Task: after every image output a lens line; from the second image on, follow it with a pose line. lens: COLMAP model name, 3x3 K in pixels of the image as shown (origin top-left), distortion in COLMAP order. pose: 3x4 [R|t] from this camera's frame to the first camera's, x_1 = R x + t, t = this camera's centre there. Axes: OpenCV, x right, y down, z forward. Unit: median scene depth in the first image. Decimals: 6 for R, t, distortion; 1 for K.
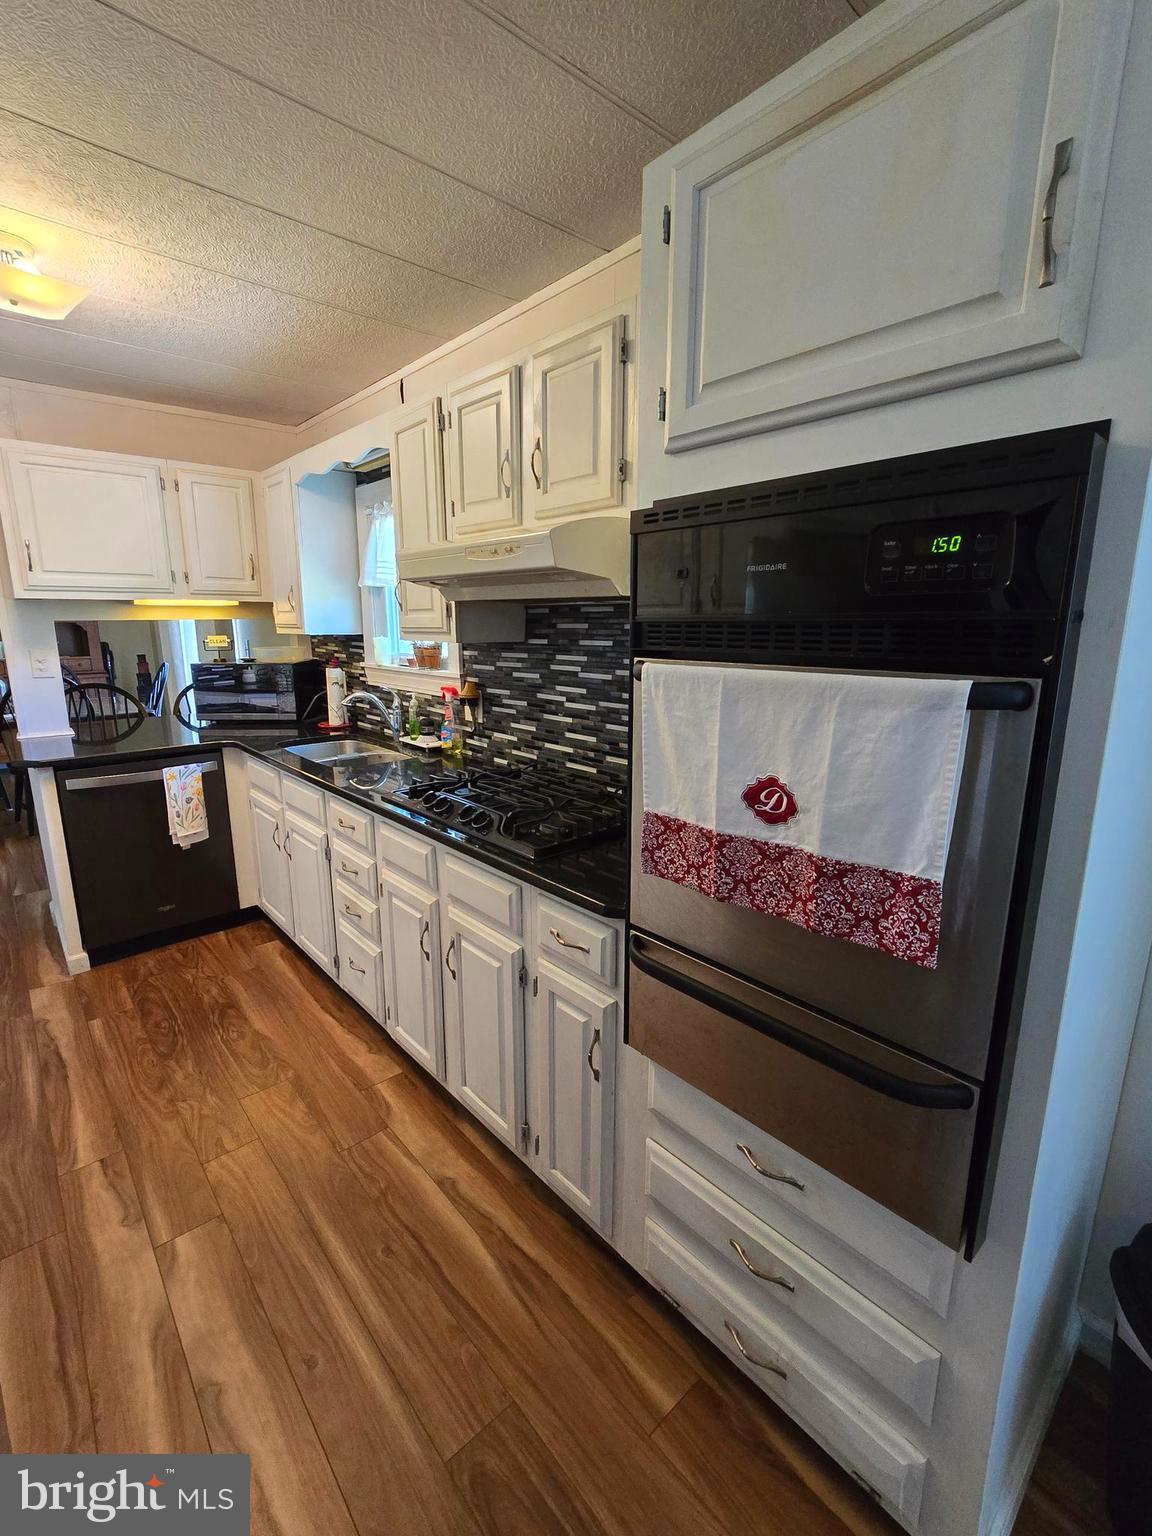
lens RADIAL K [[676.5, 0, 570.4], [0, 676.5, 776.3], [0, 0, 1]] dist [-0.003635, 0.001239]
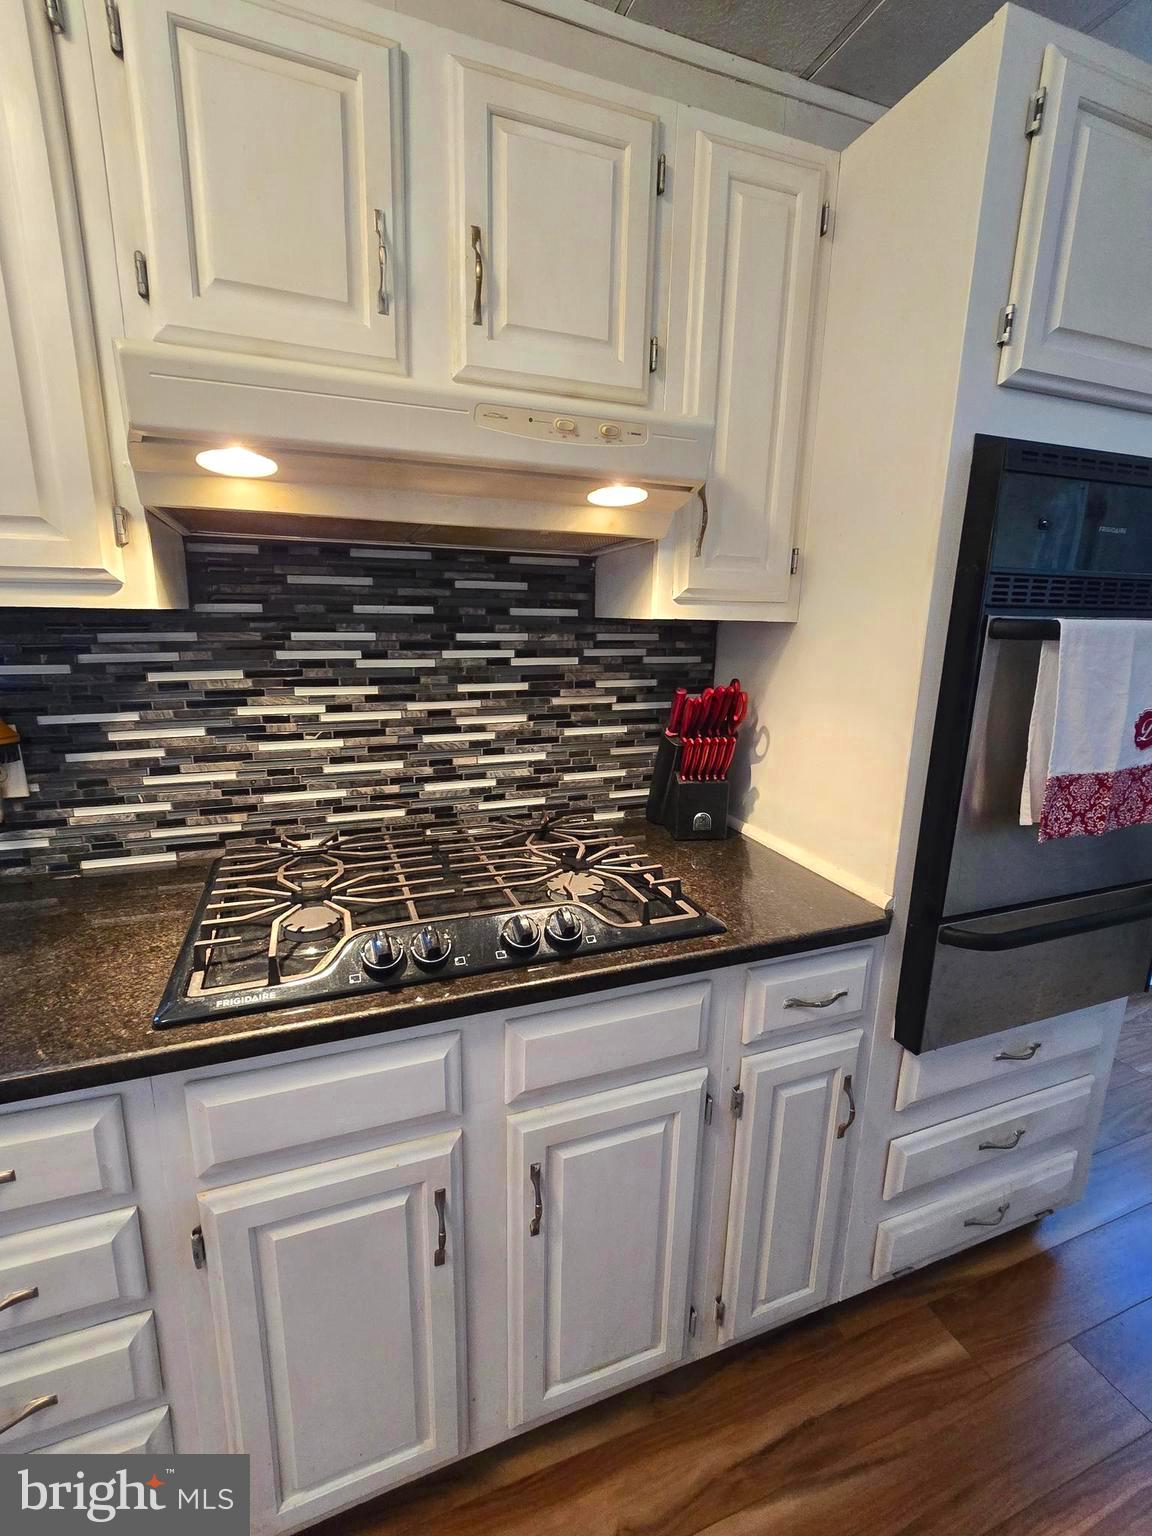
lens RADIAL K [[676.5, 0, 577.4], [0, 676.5, 773.1], [0, 0, 1]] dist [-0.003635, 0.001239]
pose [[0.360126, -0.212578, 0.908361, -0.479460], [0.193113, 0.969589, 0.150346, -0.109227], [-0.912697, 0.121273, 0.390226, 0.602701]]
